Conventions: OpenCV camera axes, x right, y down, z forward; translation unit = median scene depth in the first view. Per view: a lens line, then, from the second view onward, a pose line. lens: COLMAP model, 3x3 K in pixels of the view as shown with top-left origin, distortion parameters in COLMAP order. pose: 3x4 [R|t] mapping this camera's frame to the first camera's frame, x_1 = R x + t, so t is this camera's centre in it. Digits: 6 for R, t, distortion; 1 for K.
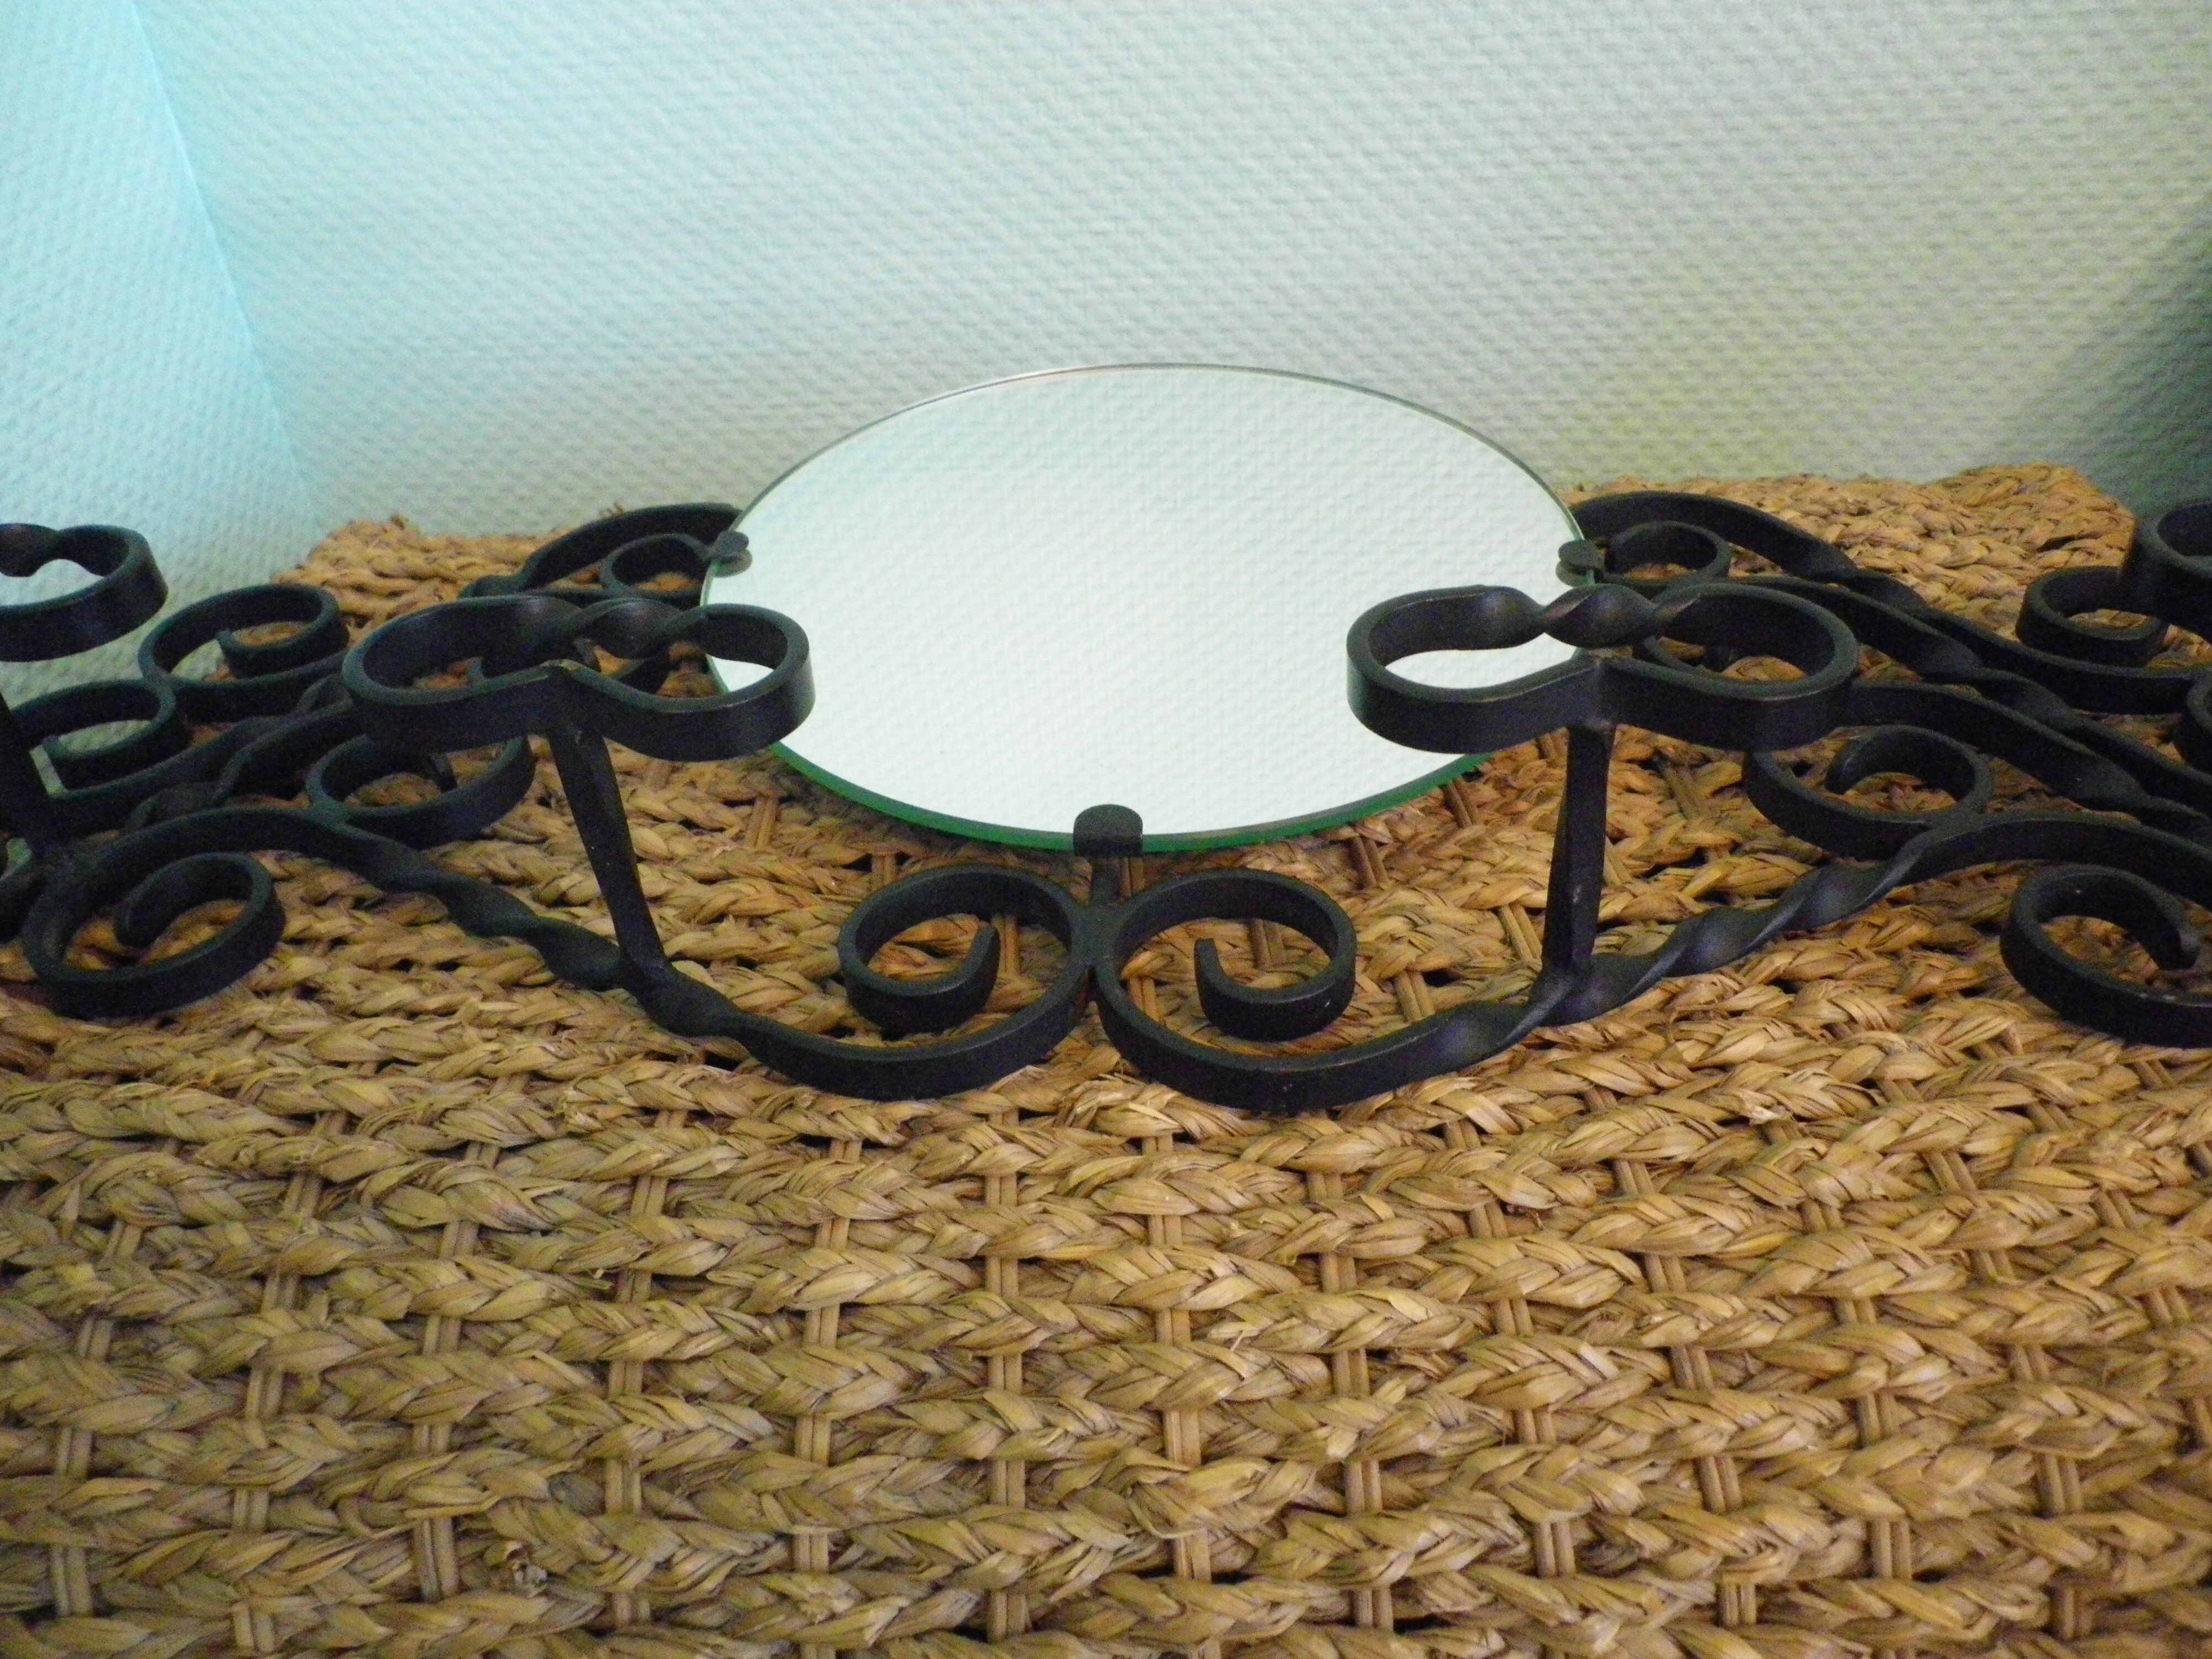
lens RADIAL K [[1700.8, 0, 1111.8], [0, 1700.8, 819.4], [0, 0, 1]] dist [-0.012519, 0.011688]
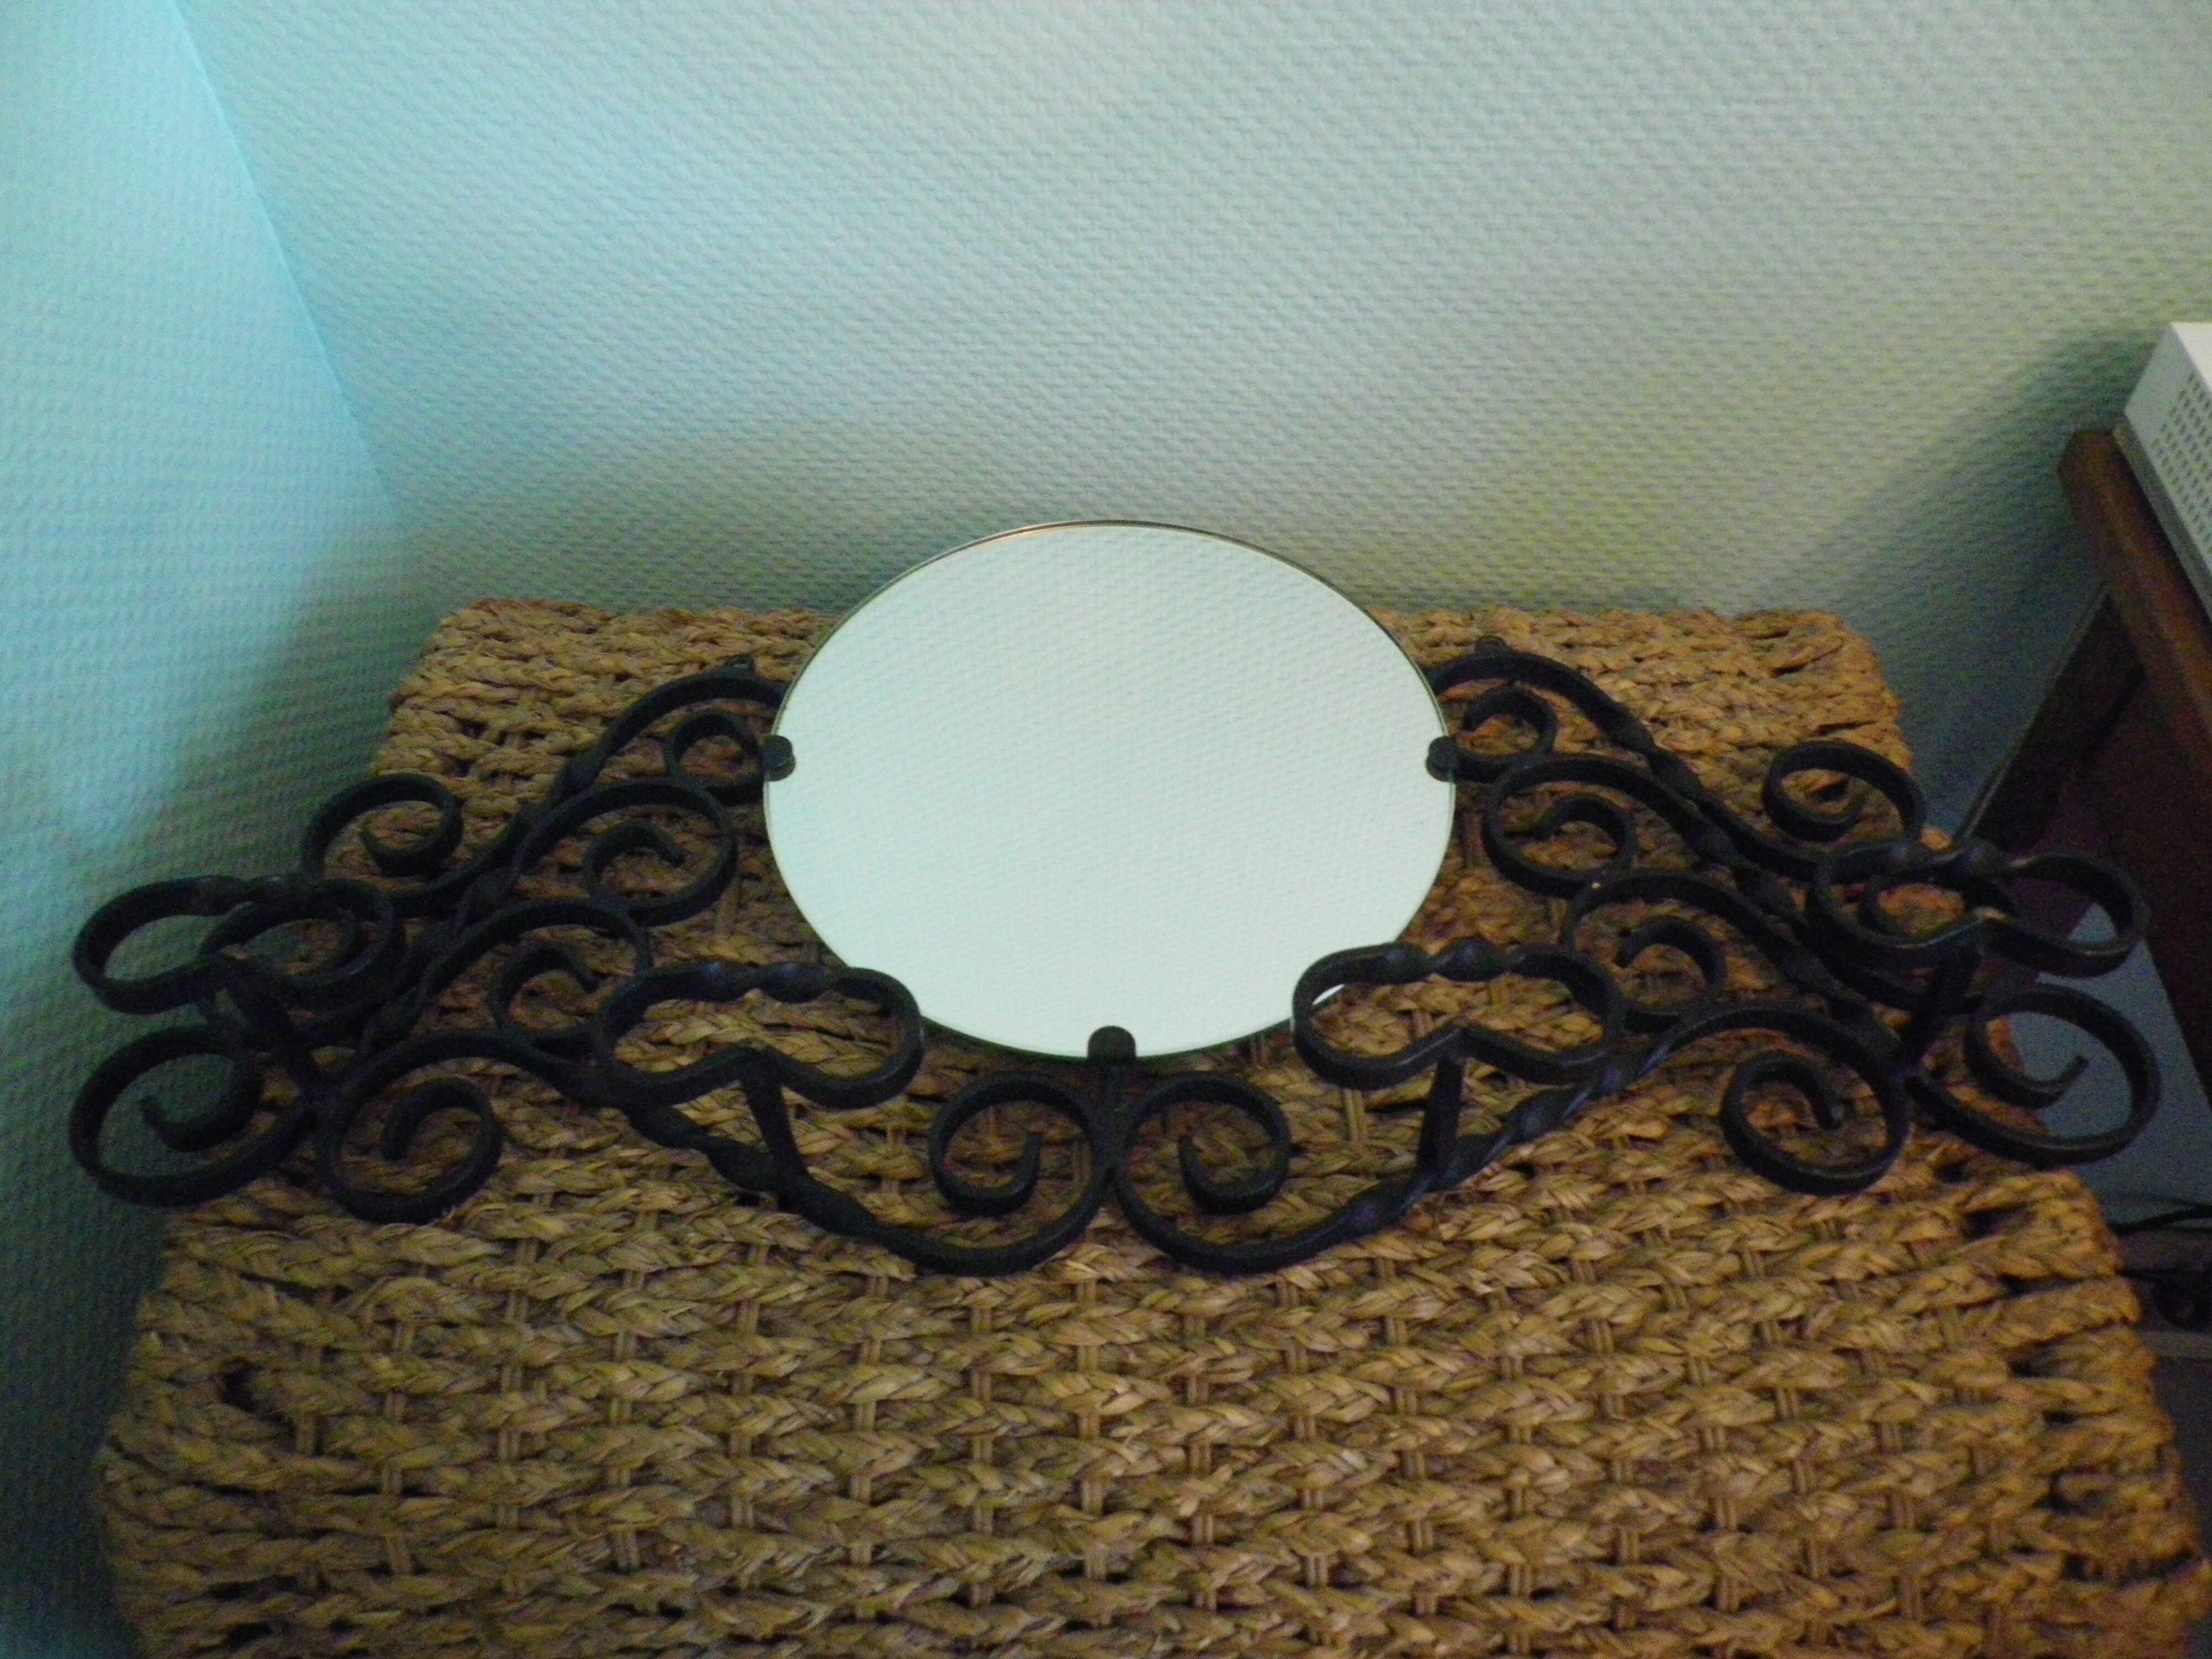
lens RADIAL K [[1700.8, 0, 1115.3], [0, 1700.8, 822.4], [0, 0, 1]] dist [-0.012519, 0.011688]
pose [[0.999493, 0.029740, 0.011334, 0.025047], [-0.031530, 0.973761, 0.225379, -0.575264], [-0.004334, -0.225623, 0.974205, -0.389874]]
